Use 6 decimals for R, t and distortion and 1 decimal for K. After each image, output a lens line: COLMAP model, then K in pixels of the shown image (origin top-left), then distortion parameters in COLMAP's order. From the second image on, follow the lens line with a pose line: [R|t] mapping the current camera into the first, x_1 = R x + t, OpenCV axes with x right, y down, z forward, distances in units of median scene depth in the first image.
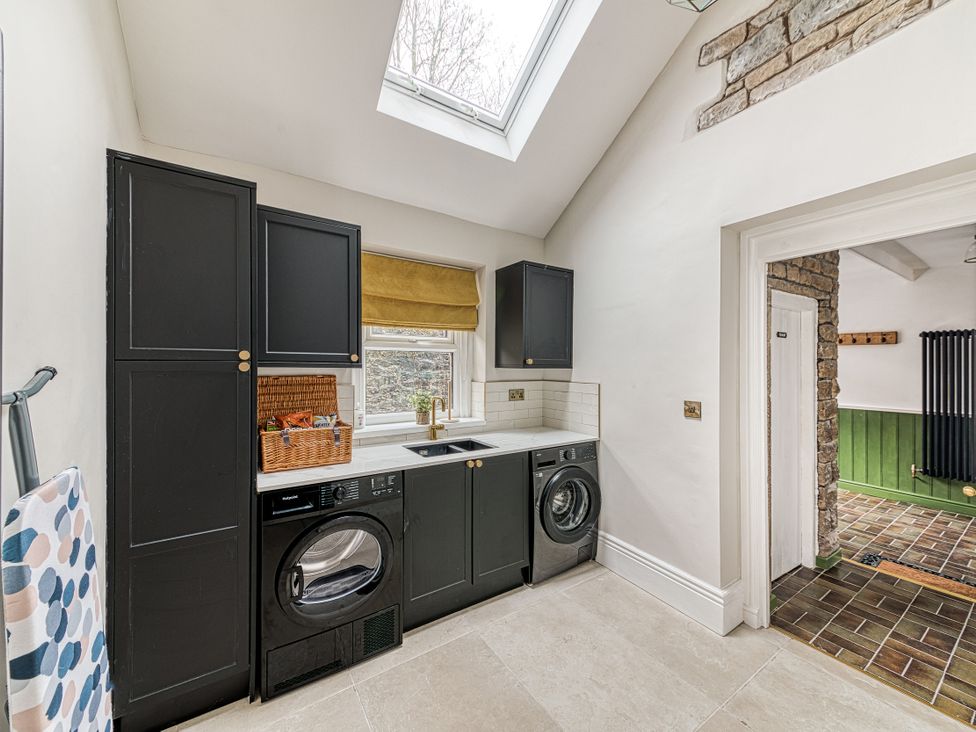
lens RADIAL K [[372.2, 0, 483.9], [0, 372.2, 363.9], [0, 0, 1]] dist [-0.001296, -0.000035]
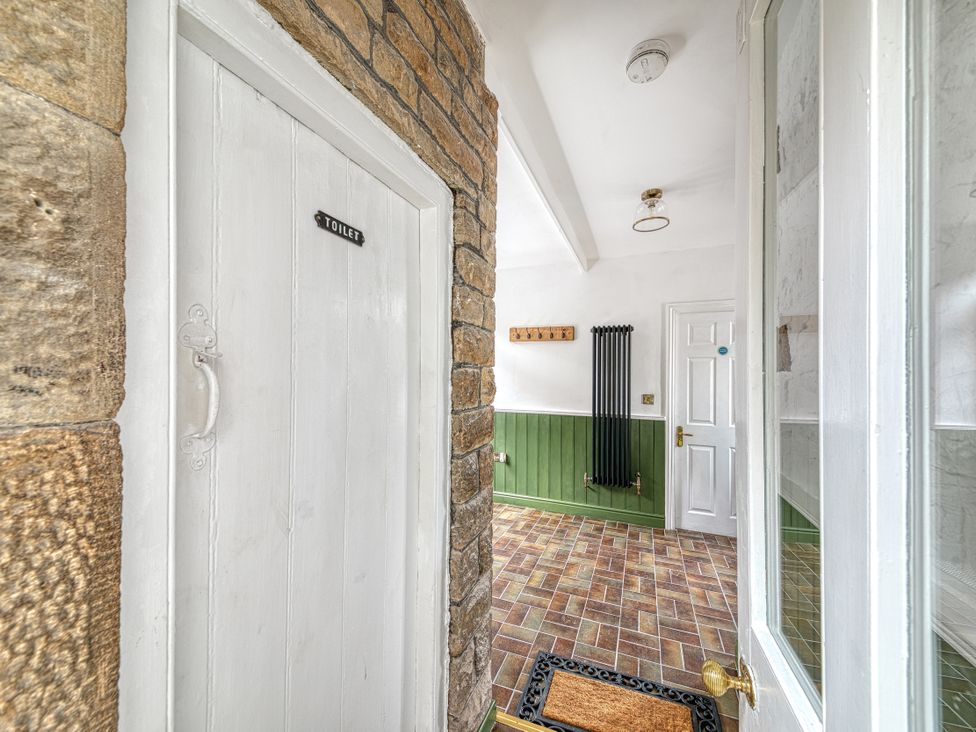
lens RADIAL K [[391.2, 0, 487.9], [0, 391.2, 373.0], [0, 0, 1]] dist [0.004238, 0.000101]
pose [[0.813700, 0.007647, 0.581235, 0.546288], [-0.006751, 0.999970, -0.003705, 0.042715], [-0.581246, -0.000909, 0.813727, 0.487585]]
